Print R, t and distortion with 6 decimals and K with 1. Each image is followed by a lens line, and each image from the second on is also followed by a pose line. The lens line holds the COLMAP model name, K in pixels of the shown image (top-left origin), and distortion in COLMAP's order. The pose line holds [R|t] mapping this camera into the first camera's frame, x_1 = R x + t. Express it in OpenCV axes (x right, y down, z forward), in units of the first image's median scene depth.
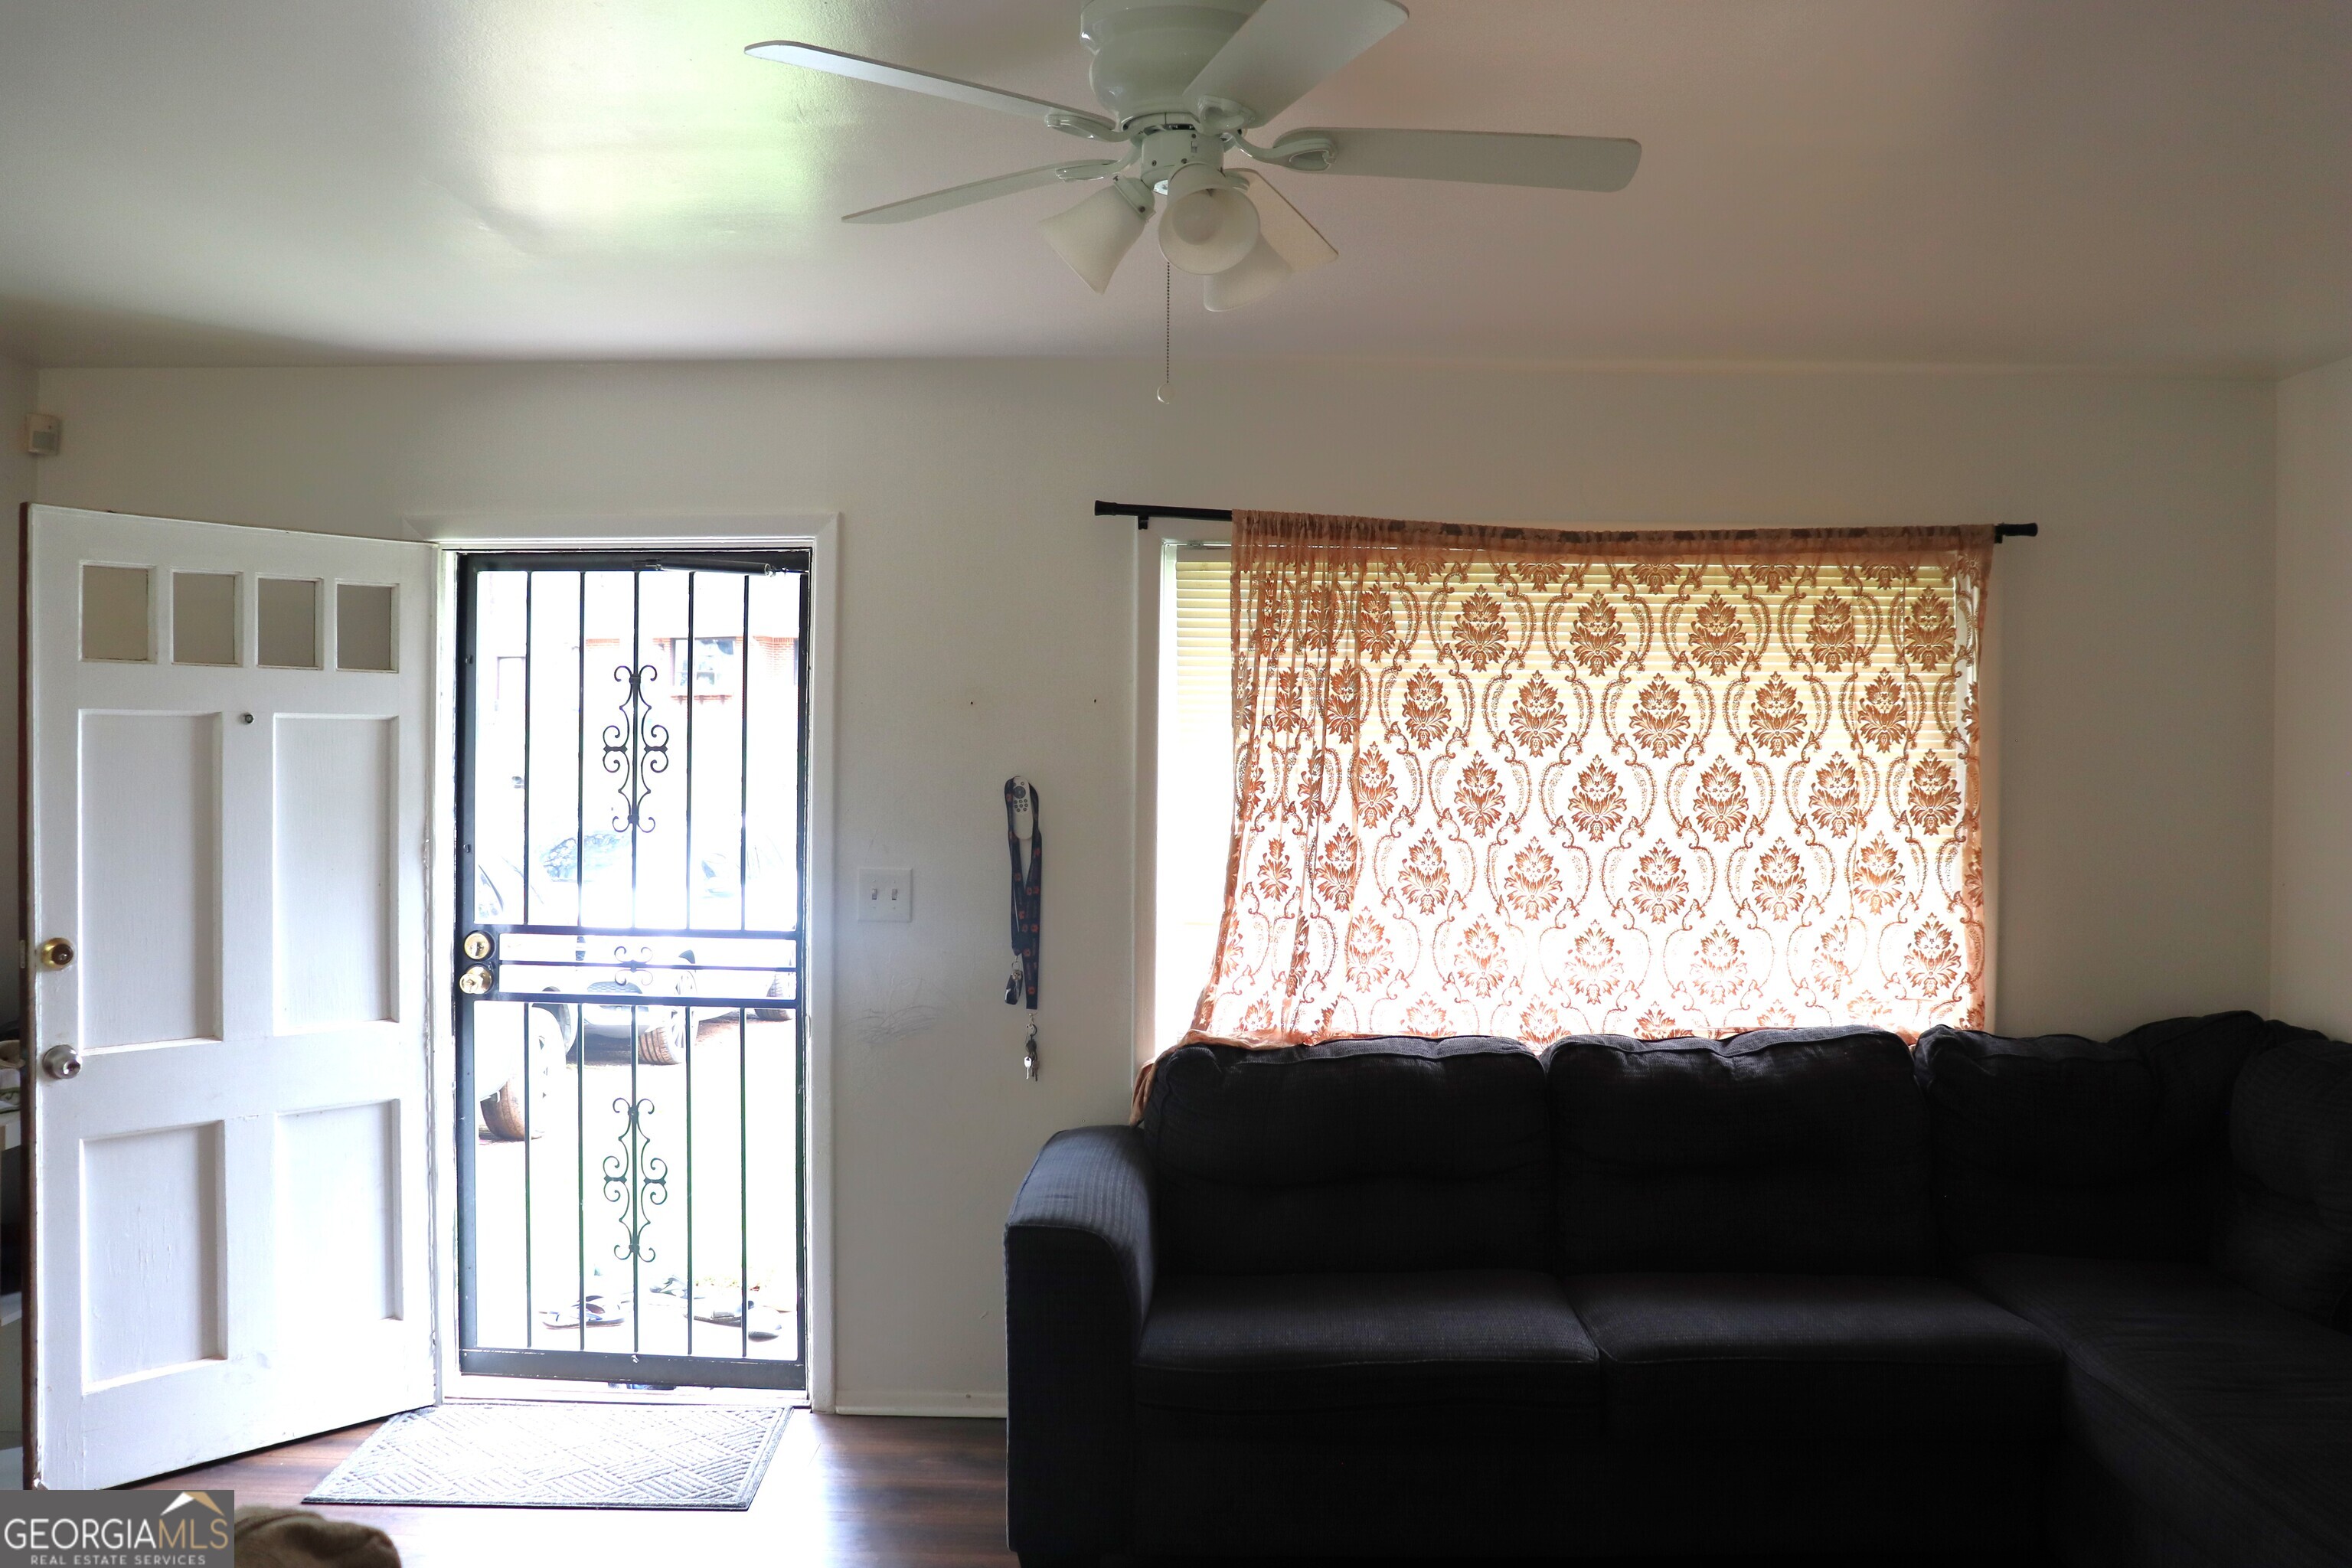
lens RADIAL K [[1950.2, 0, 1206.6], [0, 1950.2, 785.0], [0, 0, 1]] dist [-0.172303, 0.163924]
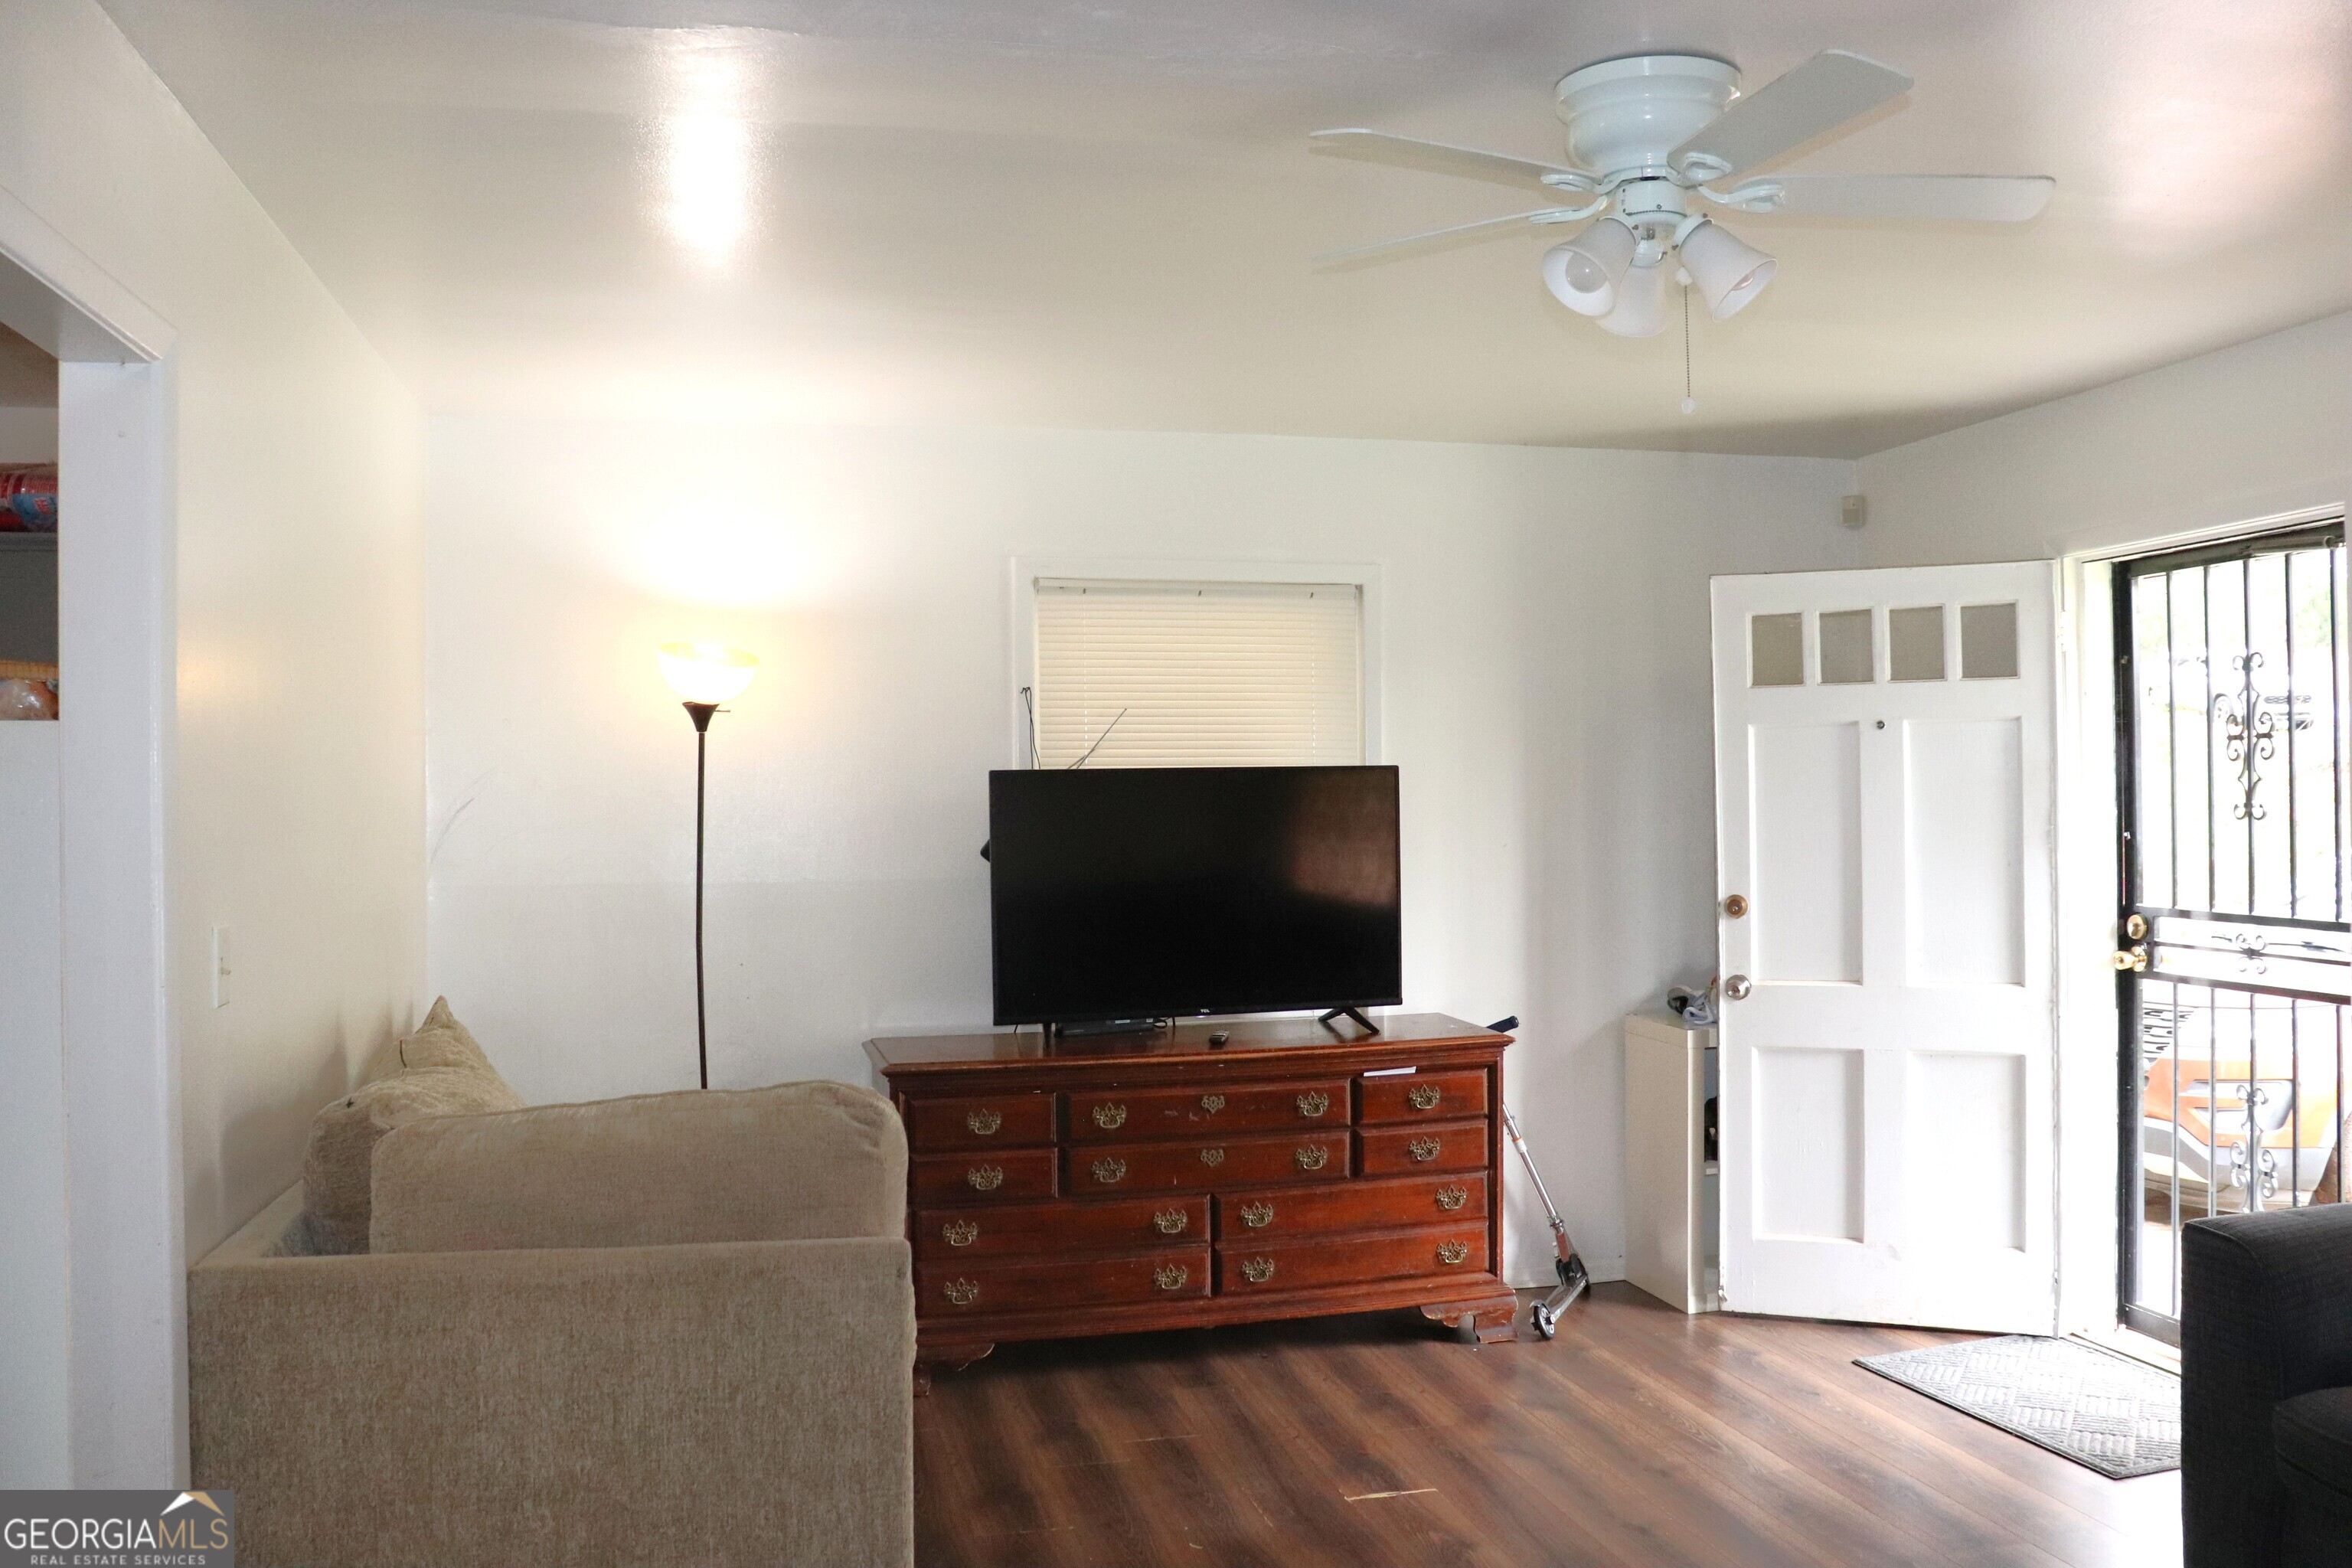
lens RADIAL K [[1950.2, 0, 1206.6], [0, 1950.2, 785.0], [0, 0, 1]] dist [-0.172303, 0.163924]
pose [[0.245976, -0.019858, -0.969073, 0.573143], [0.005292, 0.999803, -0.019145, 0.024708], [0.969262, -0.000419, 0.246032, 0.259977]]
